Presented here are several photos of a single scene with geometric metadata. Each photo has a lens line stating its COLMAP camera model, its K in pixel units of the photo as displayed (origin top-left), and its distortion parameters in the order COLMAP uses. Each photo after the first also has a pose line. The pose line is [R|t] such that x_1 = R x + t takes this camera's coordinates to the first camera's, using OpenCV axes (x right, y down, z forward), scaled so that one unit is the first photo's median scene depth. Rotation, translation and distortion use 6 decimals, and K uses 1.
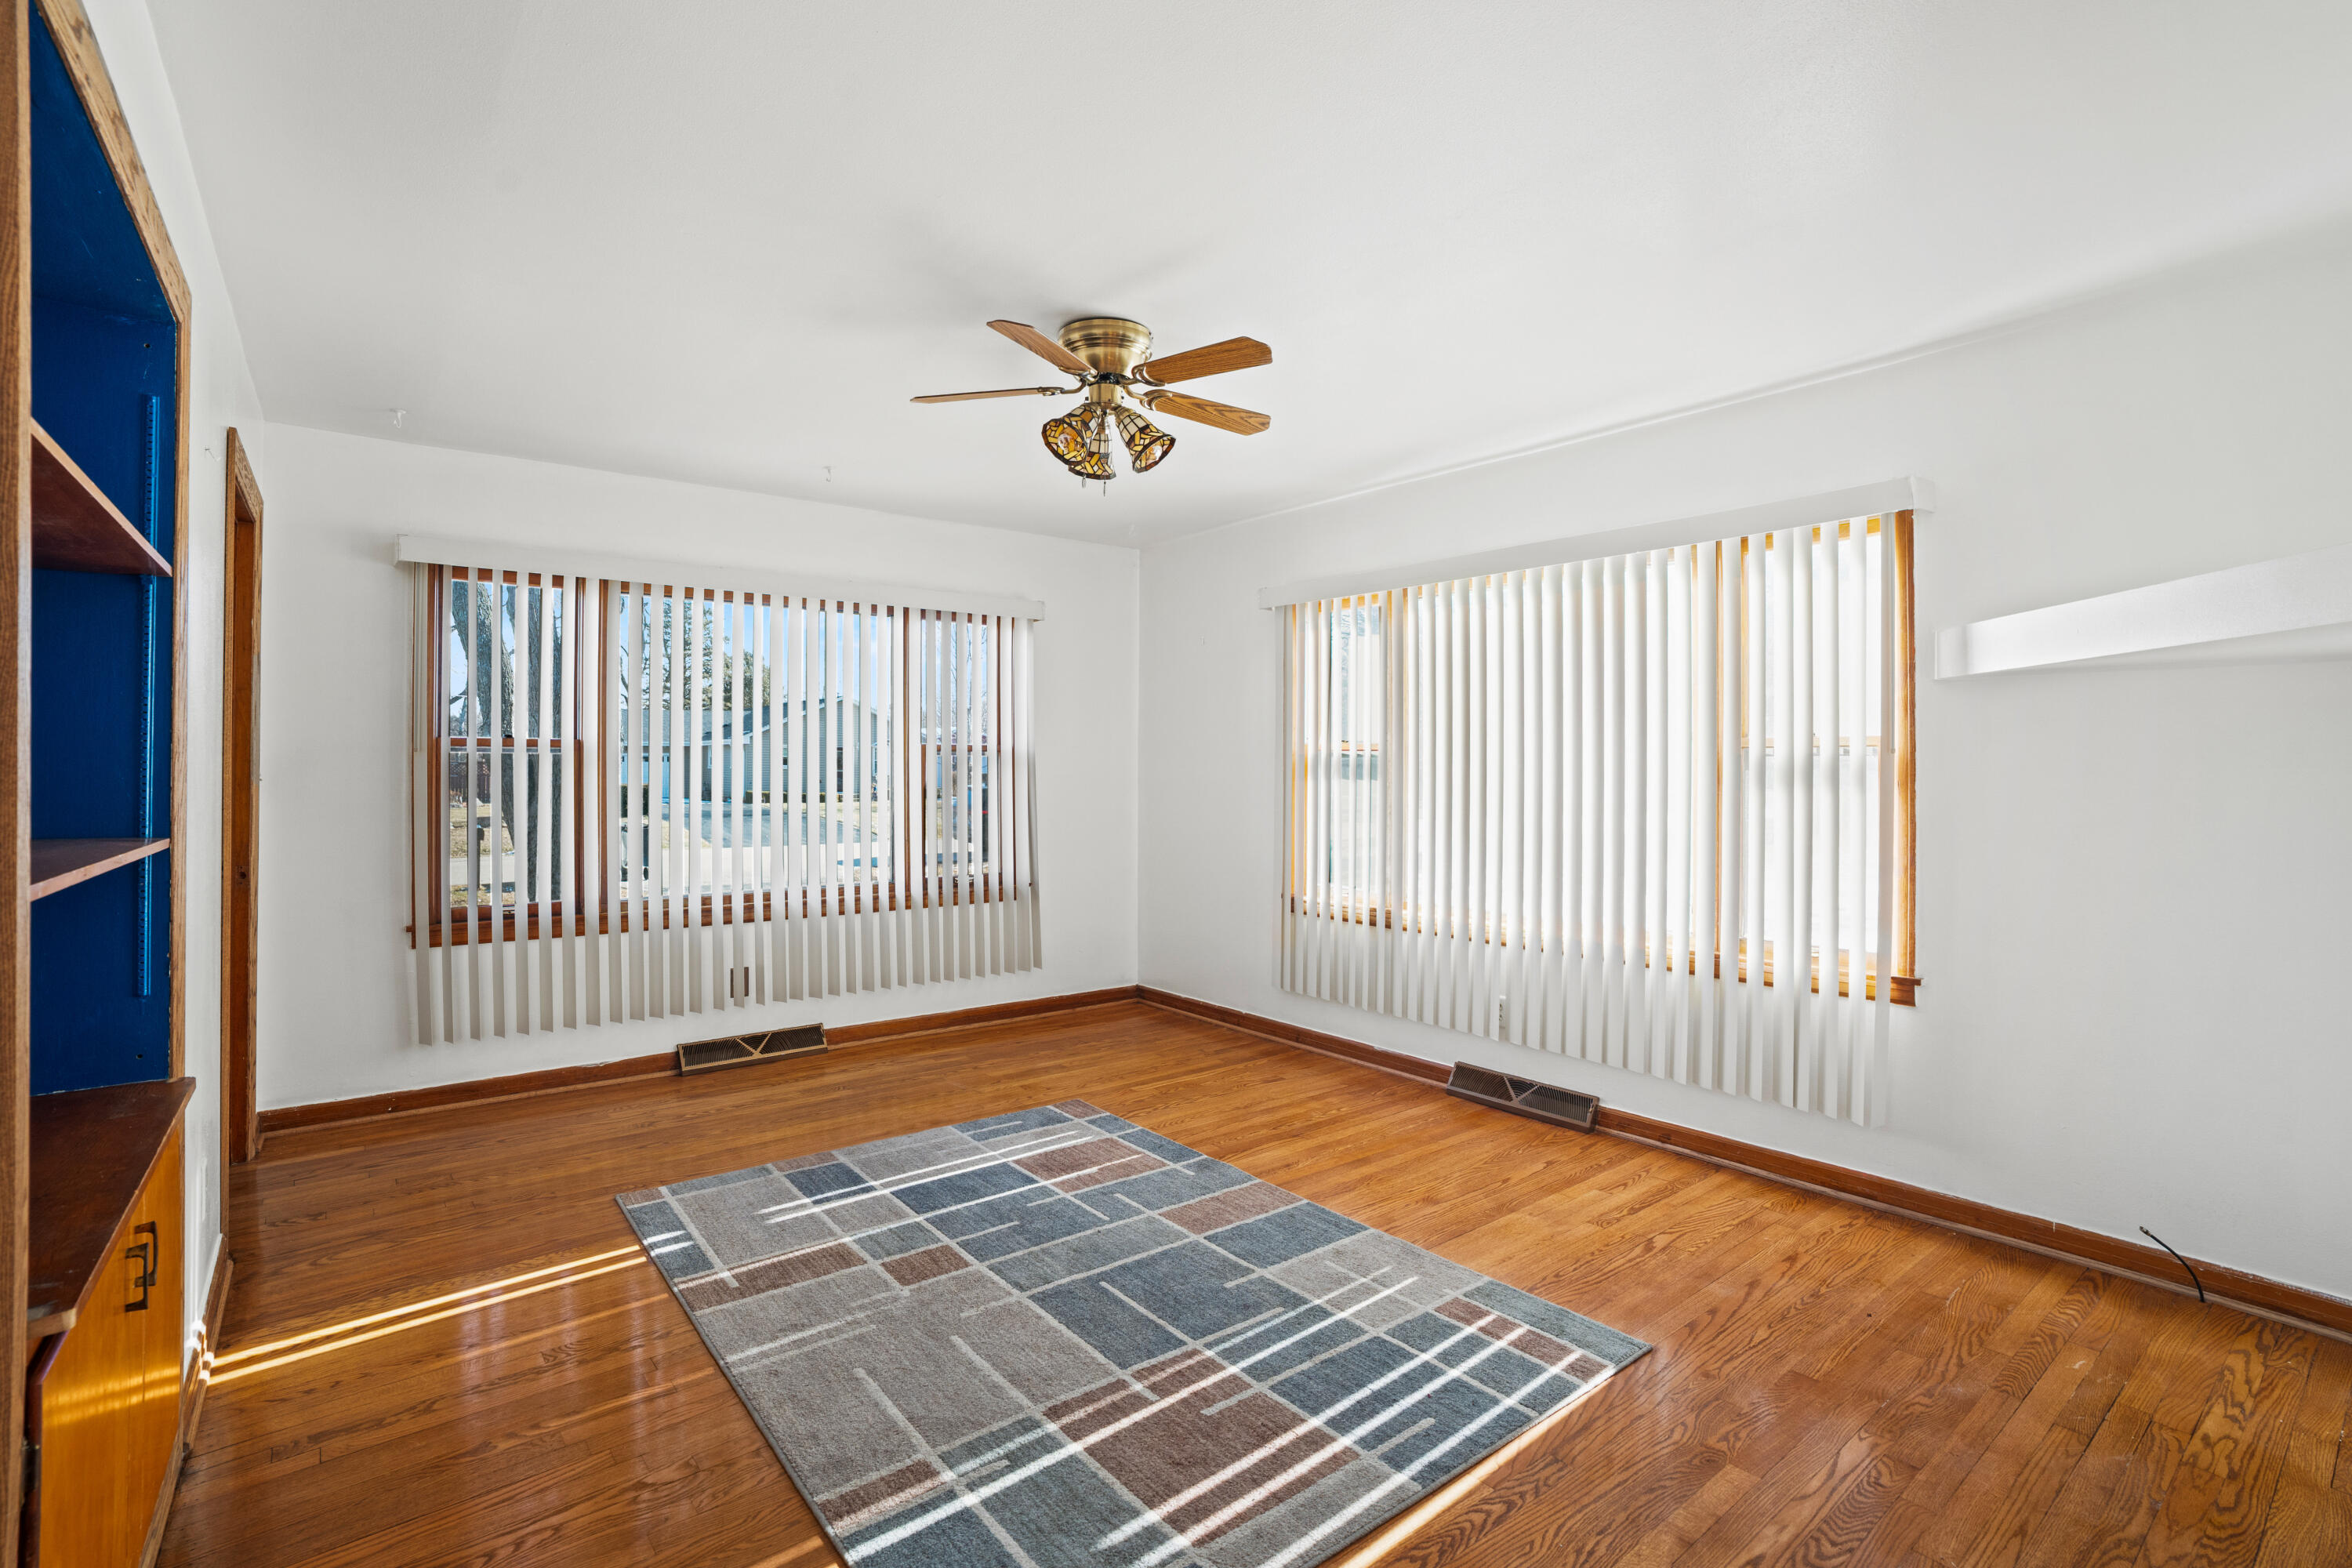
lens RADIAL K [[1056.4, 0, 1176.0], [0, 1056.4, 784.0], [0, 0, 1]] dist [-0.056849, 0.017646]
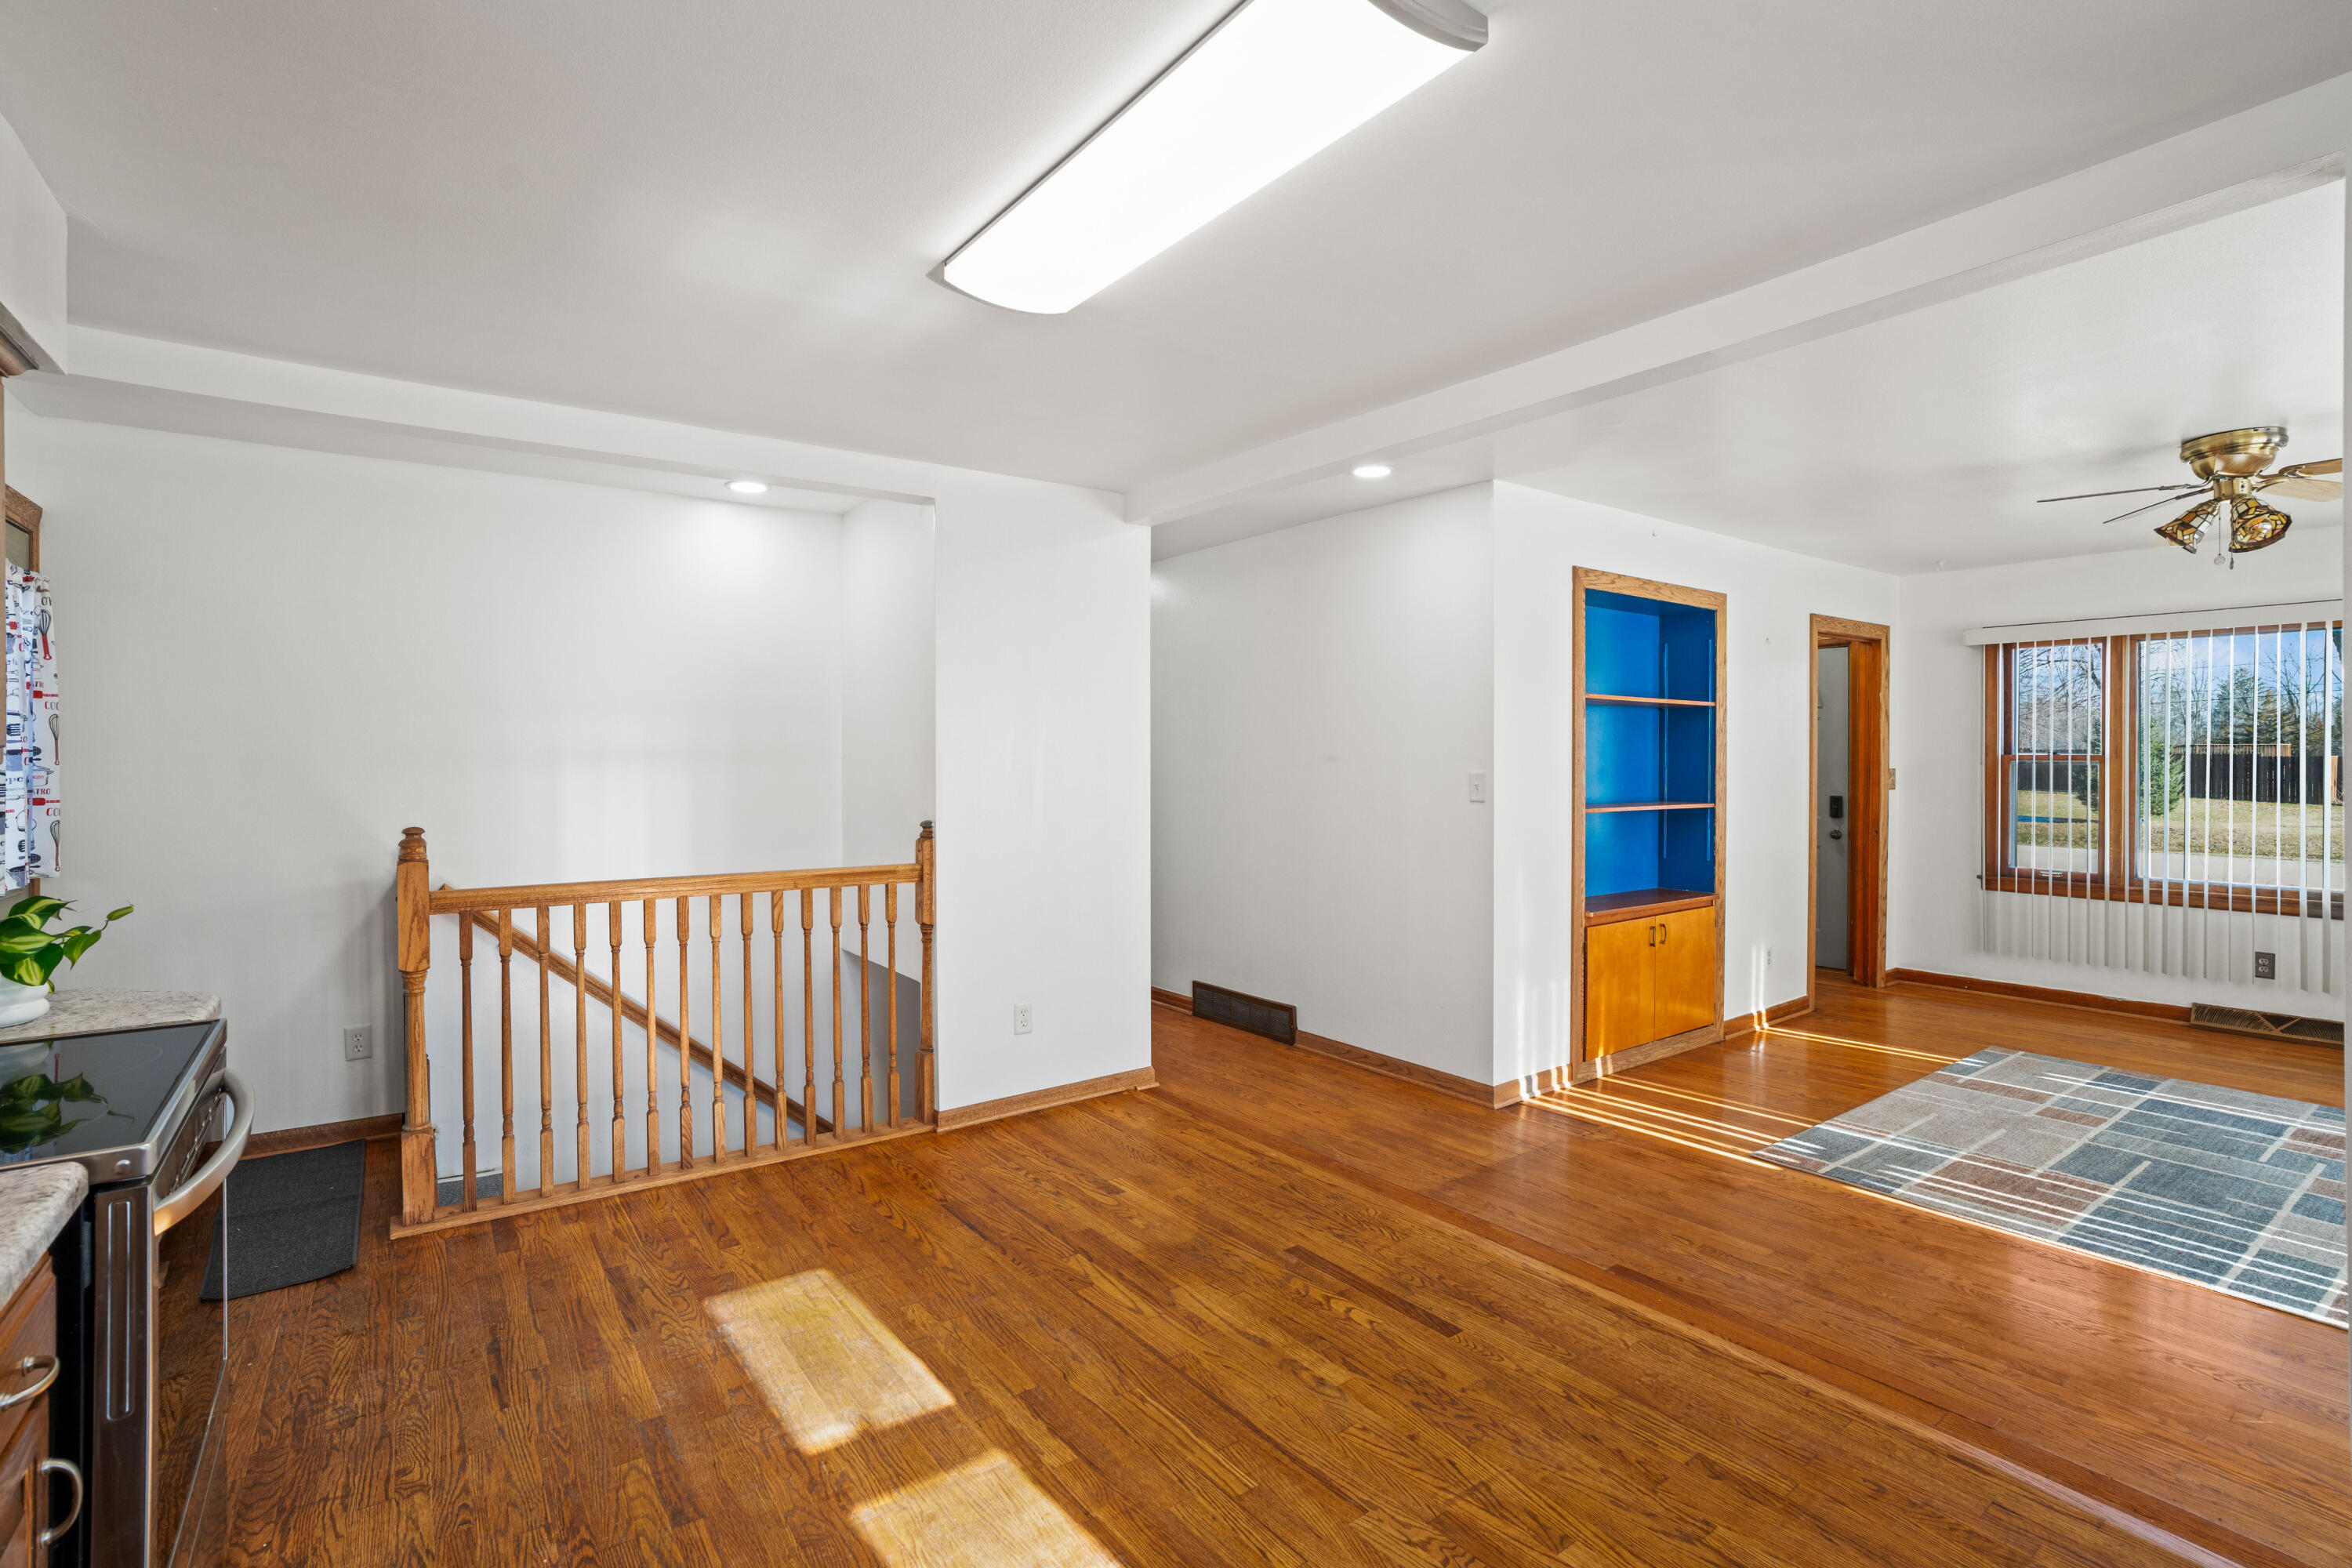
lens RADIAL K [[1095.9, 0, 1176.0], [0, 1095.9, 784.0], [0, 0, 1]] dist [-0.061781, 0.020909]
pose [[-0.062398, 0.019084, -0.997869, 1.284998], [-0.009648, 0.999759, 0.019723, -0.029286], [0.998005, 0.010858, -0.062199, -0.182804]]
